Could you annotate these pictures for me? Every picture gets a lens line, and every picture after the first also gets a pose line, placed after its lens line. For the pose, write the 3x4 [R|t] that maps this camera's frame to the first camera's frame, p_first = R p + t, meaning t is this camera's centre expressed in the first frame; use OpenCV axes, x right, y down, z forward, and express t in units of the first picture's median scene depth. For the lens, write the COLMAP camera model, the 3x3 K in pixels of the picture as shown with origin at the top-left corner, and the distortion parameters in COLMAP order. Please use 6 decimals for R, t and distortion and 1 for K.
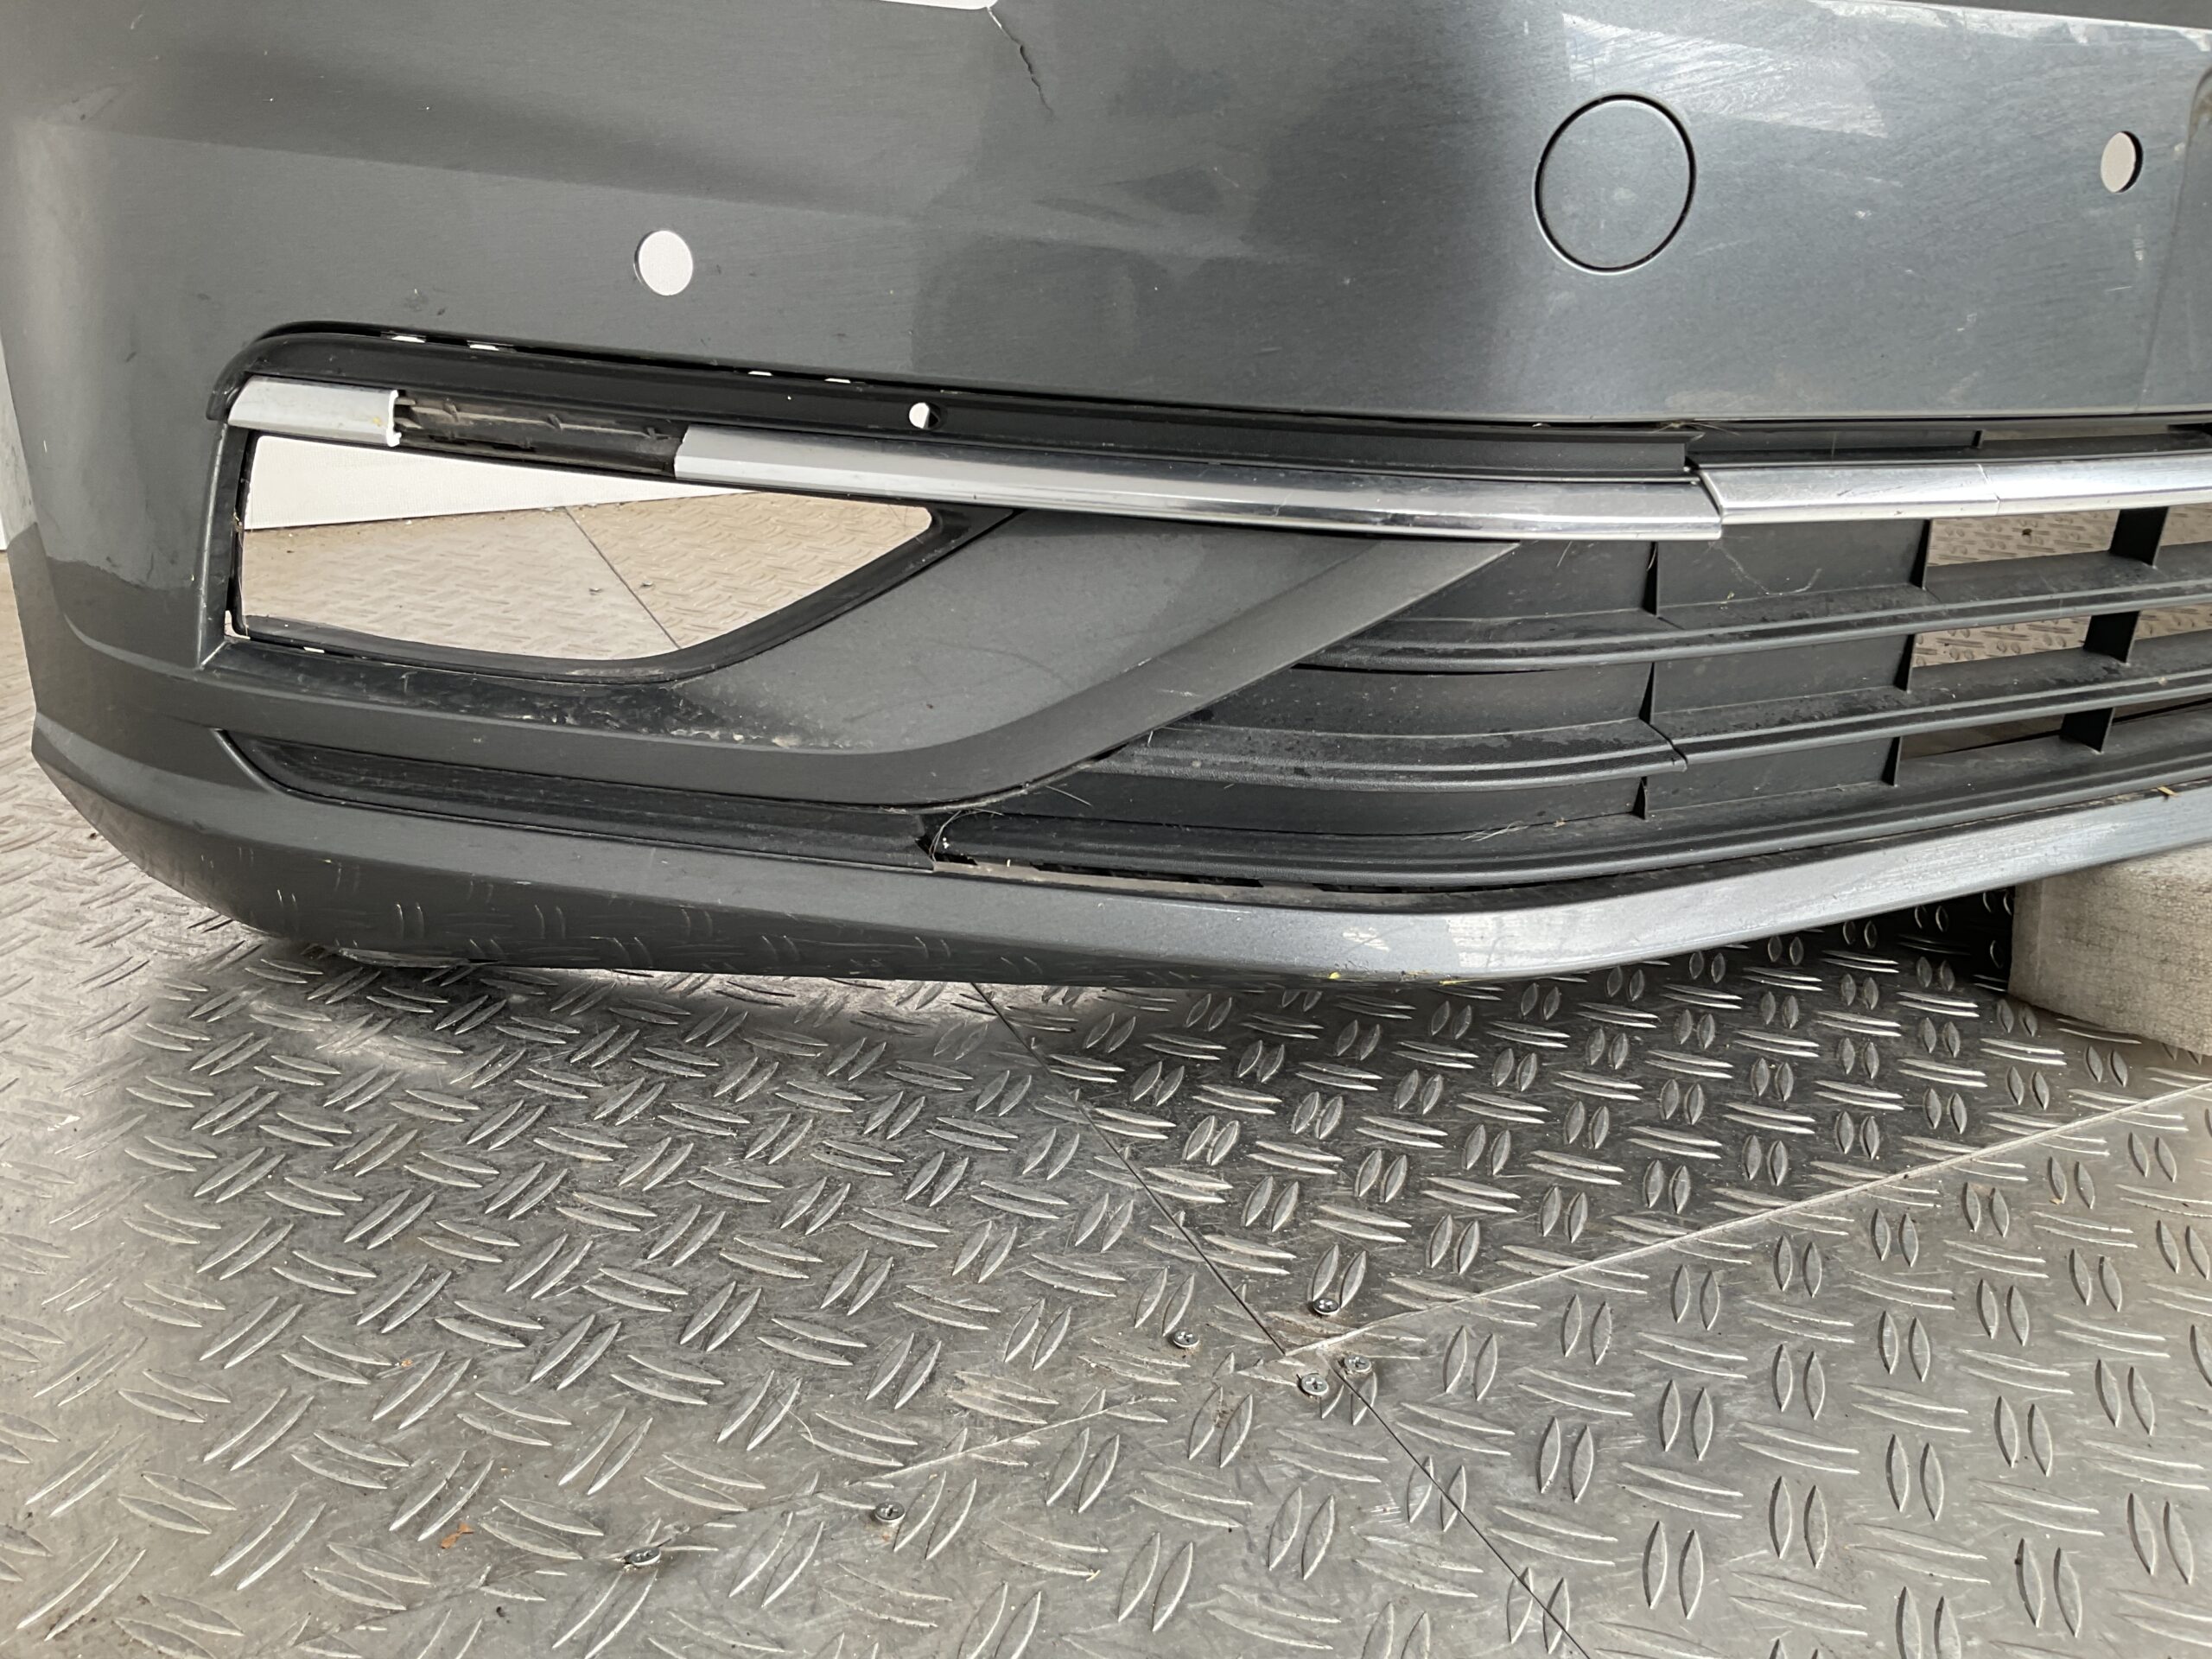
lens RADIAL K [[1797.2, 0, 1106.0], [0, 1797.2, 829.5], [0, 0, 1]] dist [0.106409, -0.238550]
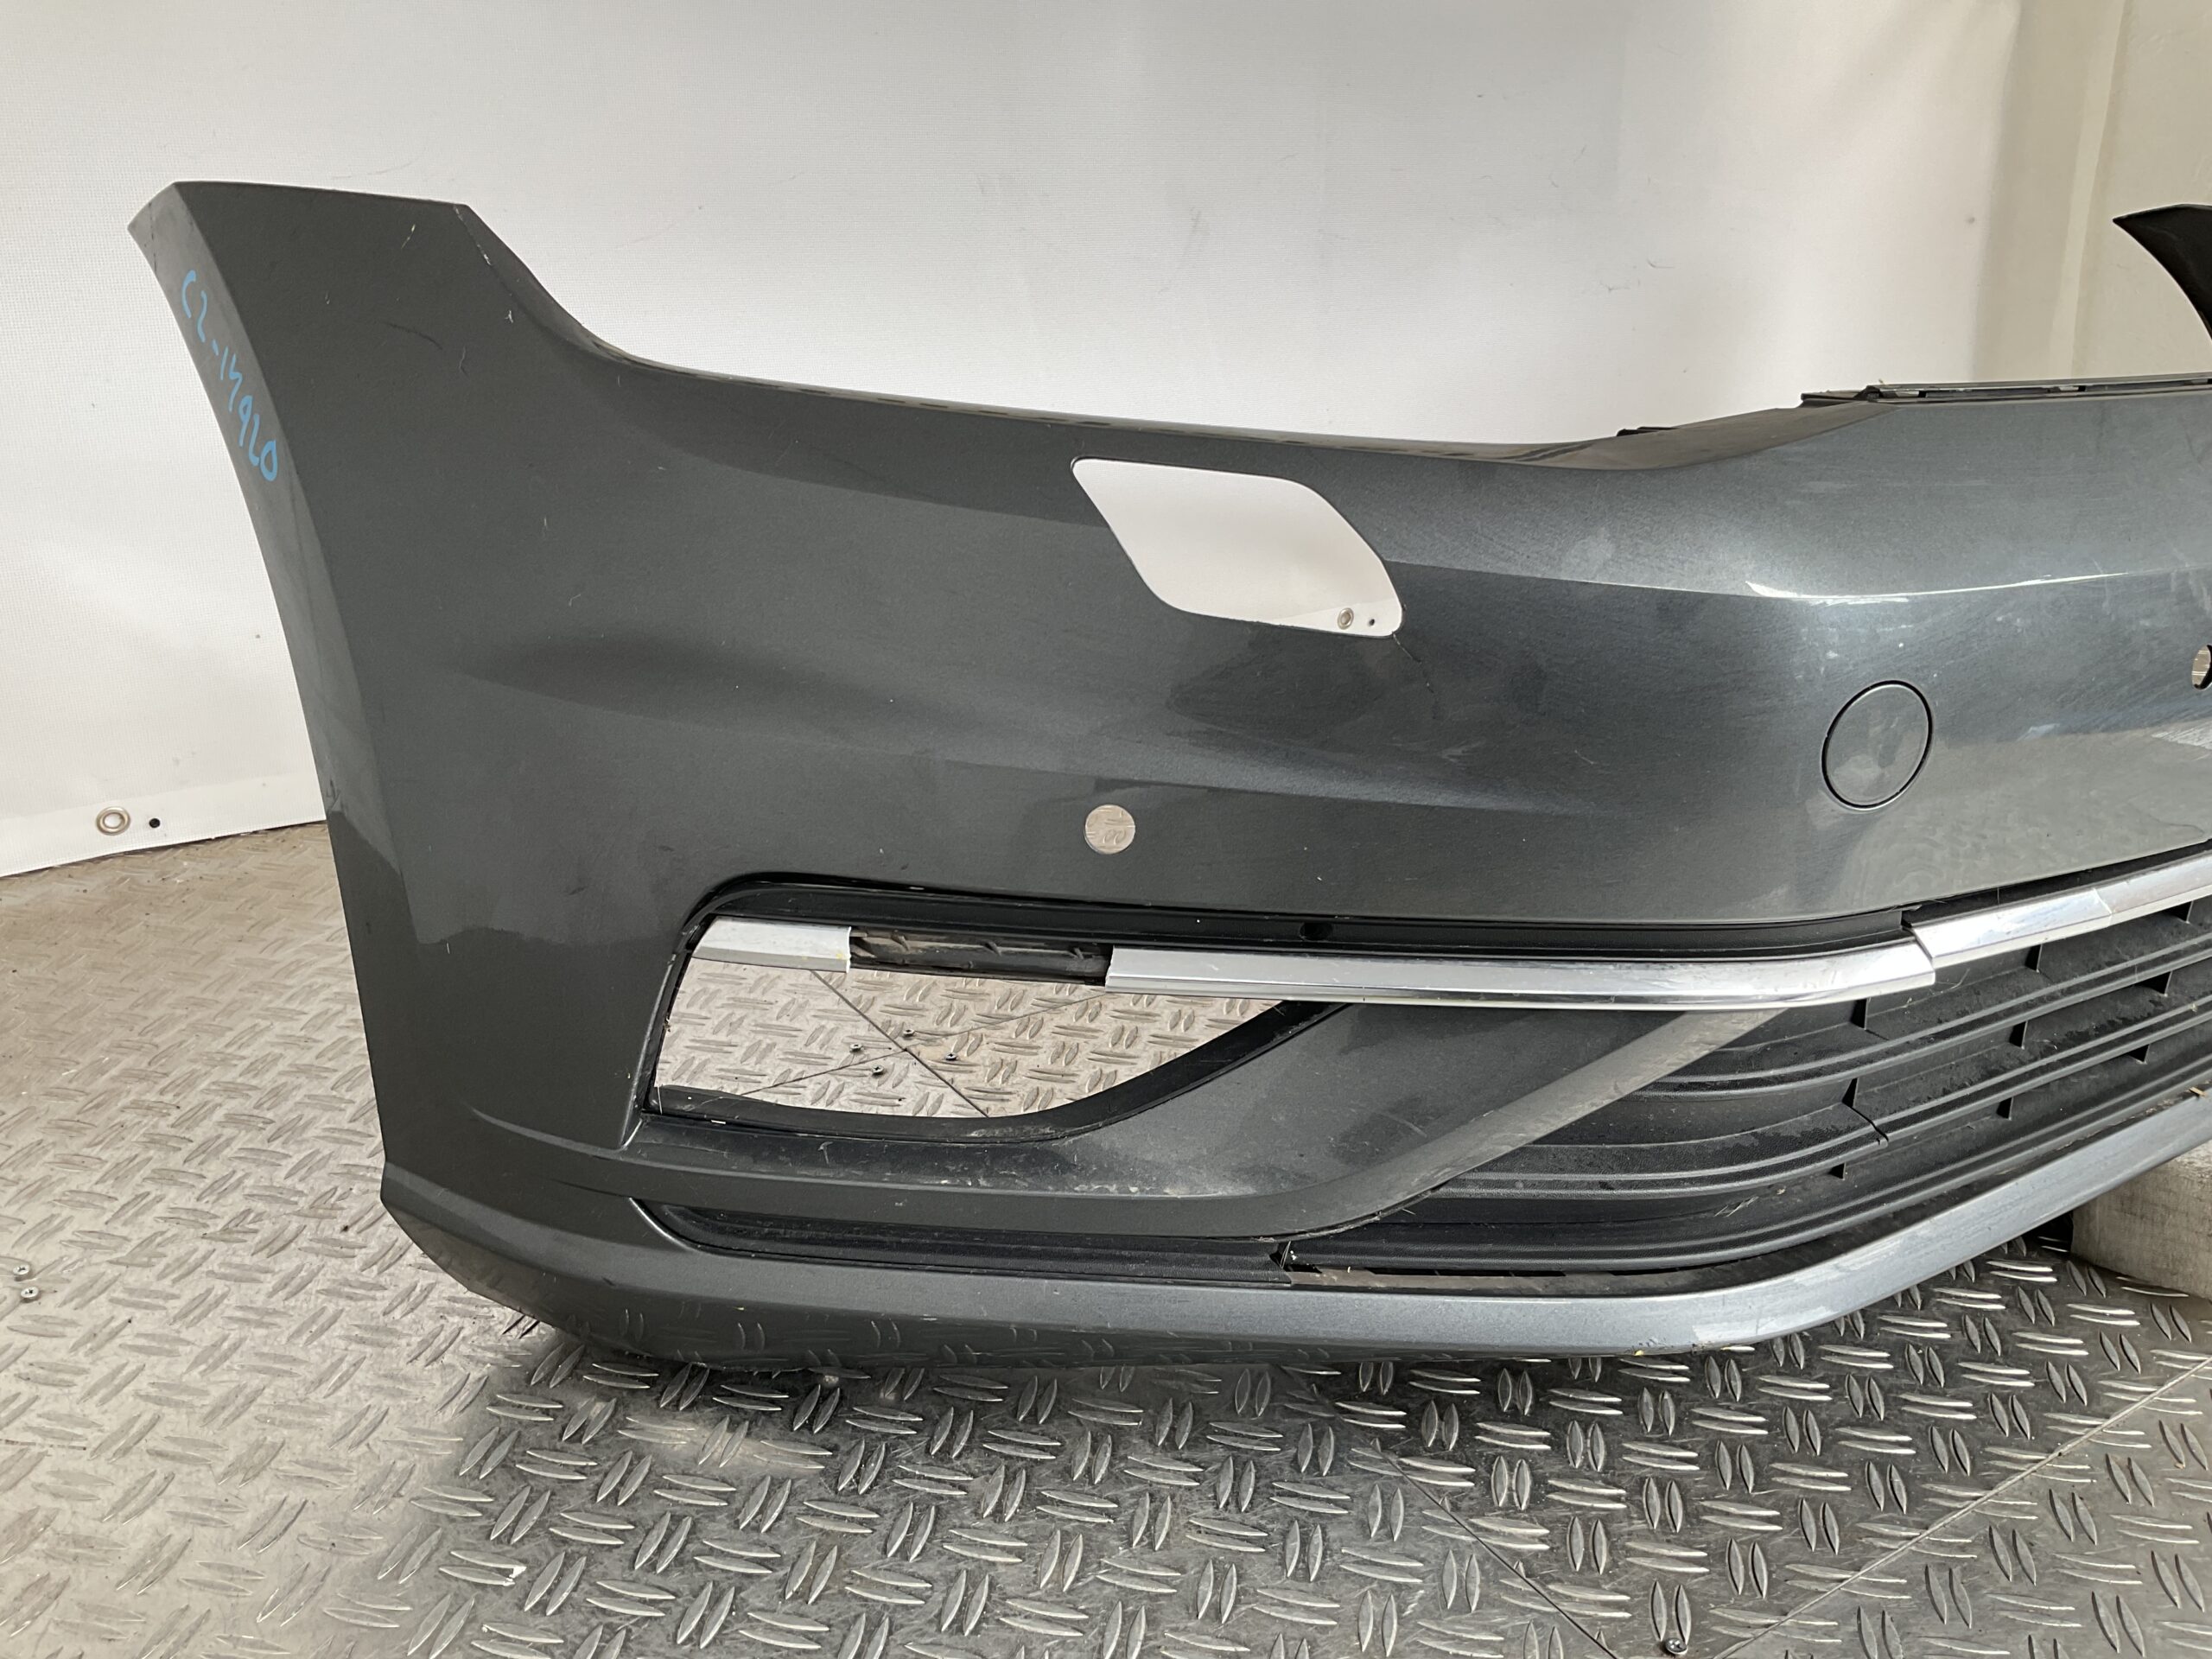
lens RADIAL K [[1797.2, 0, 1106.0], [0, 1797.2, 829.5], [0, 0, 1]] dist [0.106409, -0.238550]
pose [[0.991078, -0.053362, 0.122136, -0.332431], [0.058285, 0.997610, -0.037097, -0.227439], [-0.119865, 0.043885, 0.991820, -0.152965]]
